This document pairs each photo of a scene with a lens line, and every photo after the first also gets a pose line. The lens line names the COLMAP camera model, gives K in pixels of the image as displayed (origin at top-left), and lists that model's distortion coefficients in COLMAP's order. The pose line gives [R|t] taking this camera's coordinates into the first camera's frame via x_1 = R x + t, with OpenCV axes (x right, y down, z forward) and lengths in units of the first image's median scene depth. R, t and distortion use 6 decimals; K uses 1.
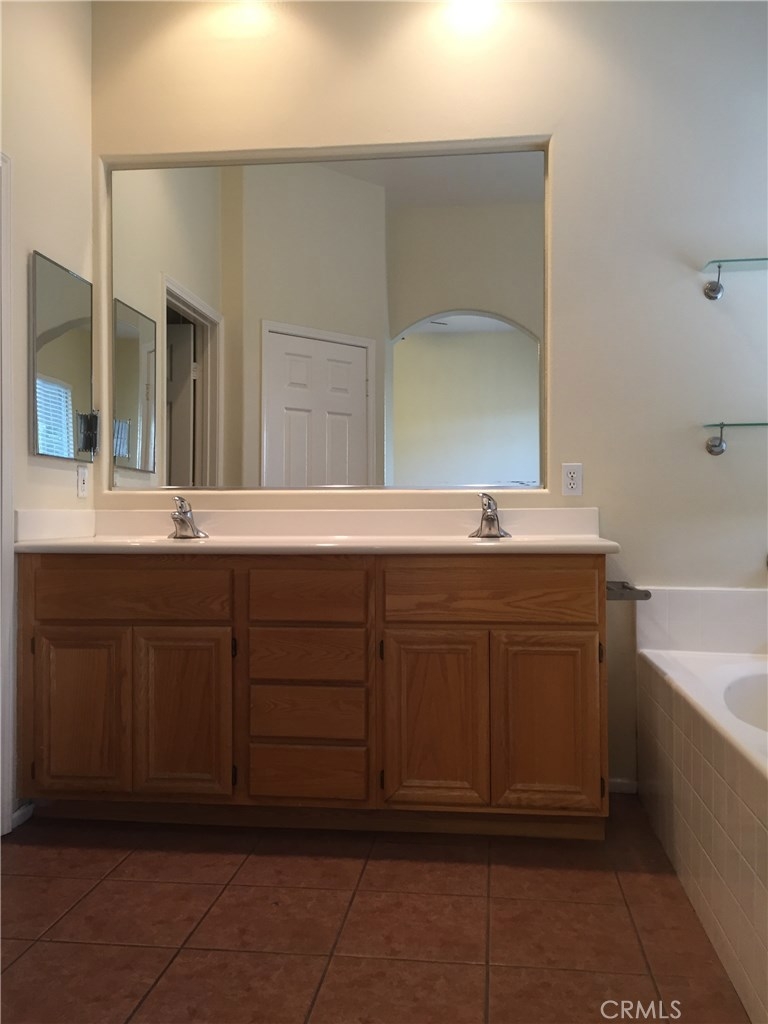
lens RADIAL K [[868.8, 0, 389.9], [0, 868.8, 514.6], [0, 0, 1]] dist [0.069969, -0.096497]
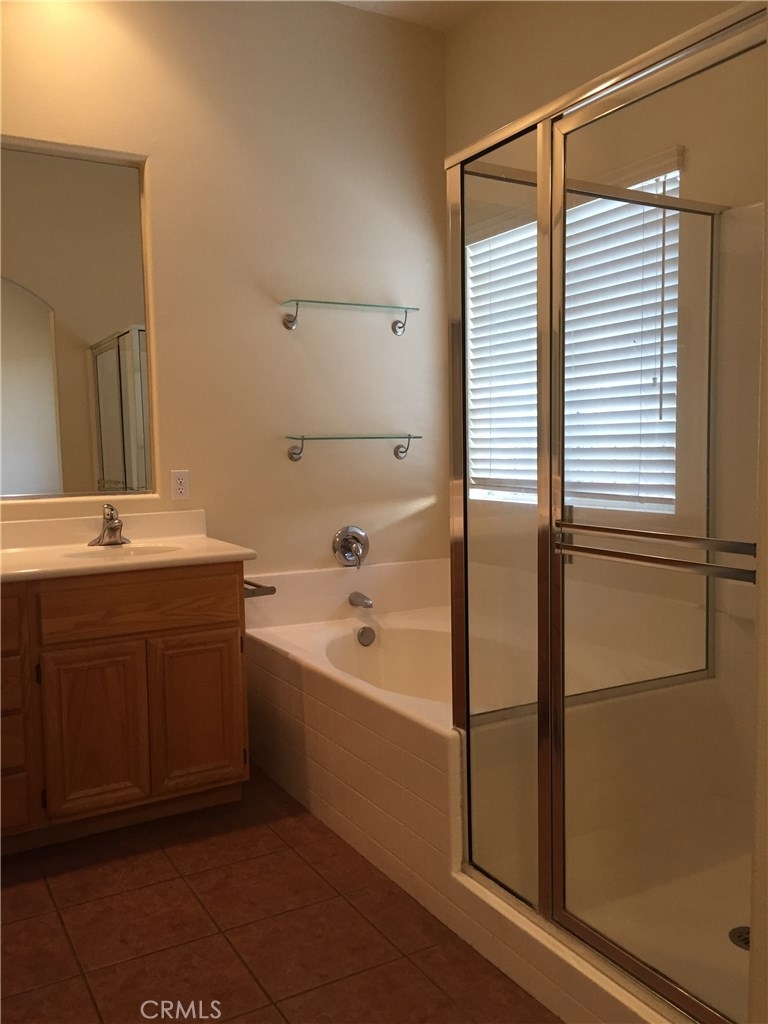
lens RADIAL K [[868.8, 0, 389.9], [0, 868.8, 514.6], [0, 0, 1]] dist [0.069969, -0.096497]
pose [[0.800231, -0.058782, 0.596804, -0.281325], [0.014687, 0.996807, 0.078488, -0.101776], [-0.599512, -0.054043, 0.798539, -0.038423]]
